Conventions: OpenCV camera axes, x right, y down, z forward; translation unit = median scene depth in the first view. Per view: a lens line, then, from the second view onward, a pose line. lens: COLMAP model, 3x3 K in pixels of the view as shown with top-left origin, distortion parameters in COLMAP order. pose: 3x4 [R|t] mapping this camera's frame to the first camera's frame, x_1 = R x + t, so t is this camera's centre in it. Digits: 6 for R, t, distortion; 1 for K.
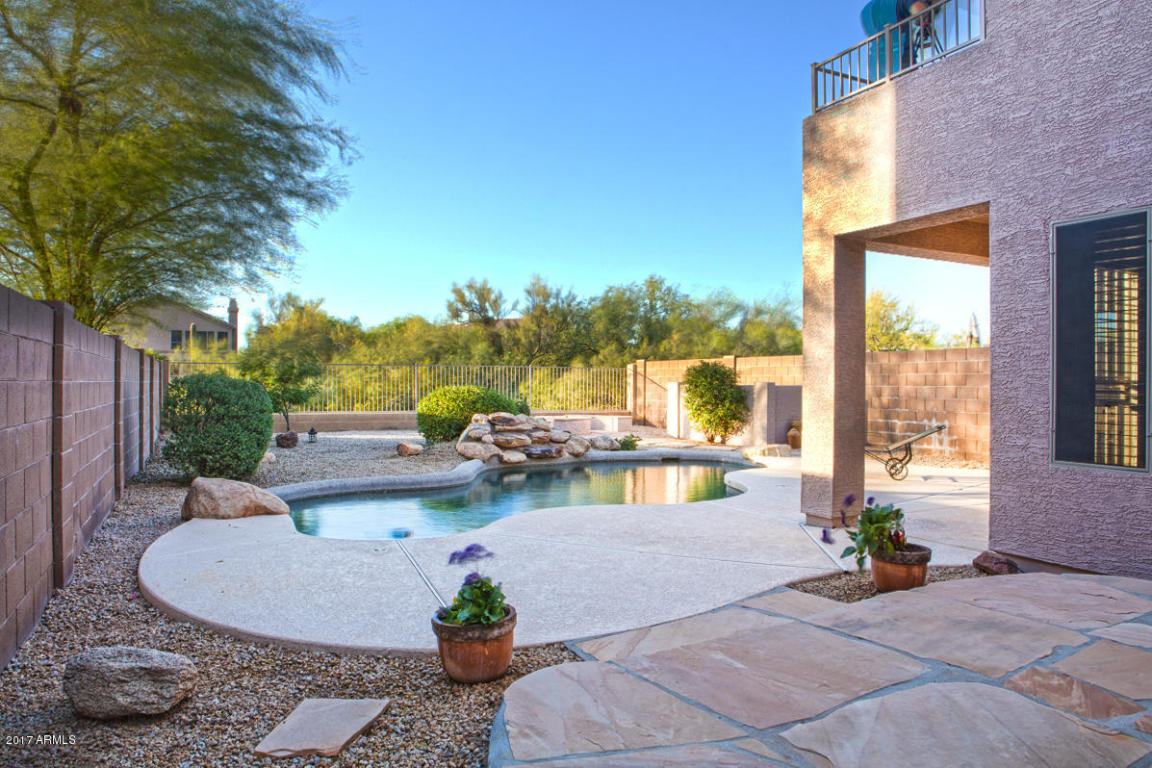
lens RADIAL K [[789.3, 0, 576.0], [0, 789.3, 384.0], [0, 0, 1]] dist [-0.056936, 0.001226]
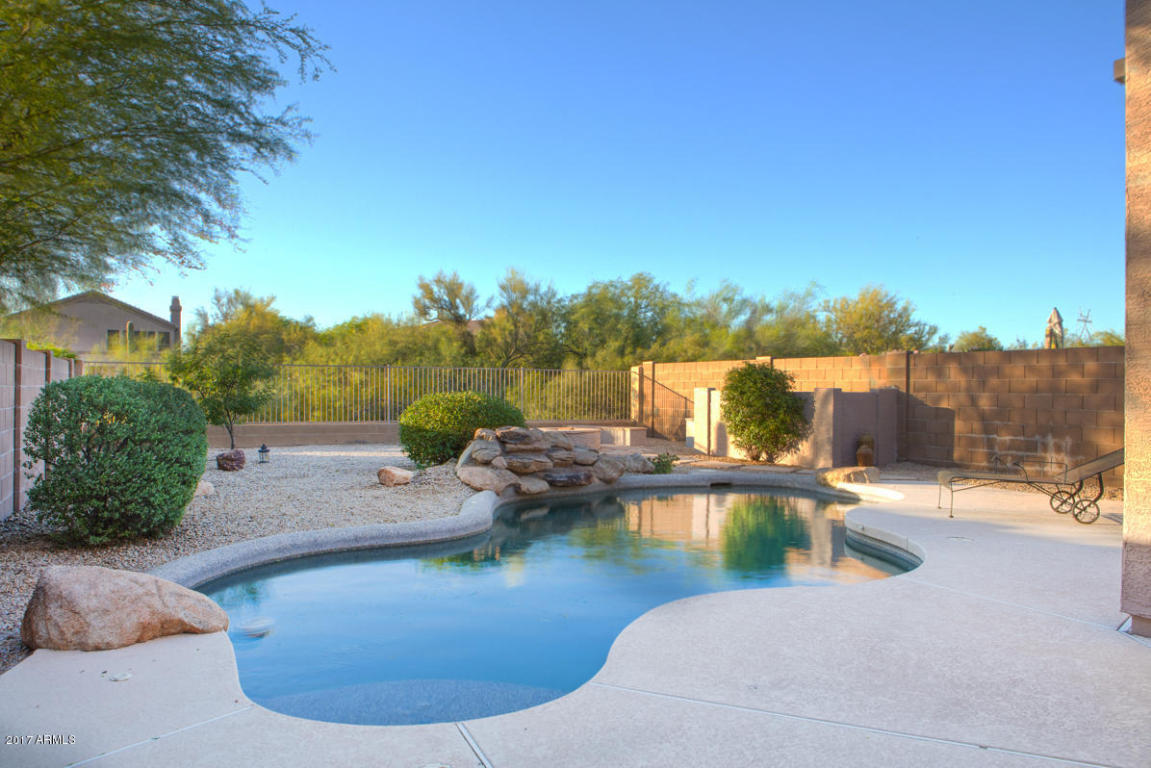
lens RADIAL K [[796.4, 0, 575.4], [0, 796.4, 404.3], [0, 0, 1]] dist [-0.056971, 0.028336]
pose [[0.998554, 0.001215, 0.053744, -0.062157], [-0.002306, 0.999793, 0.020237, -0.001594], [-0.053708, -0.020332, 0.998350, 0.179759]]
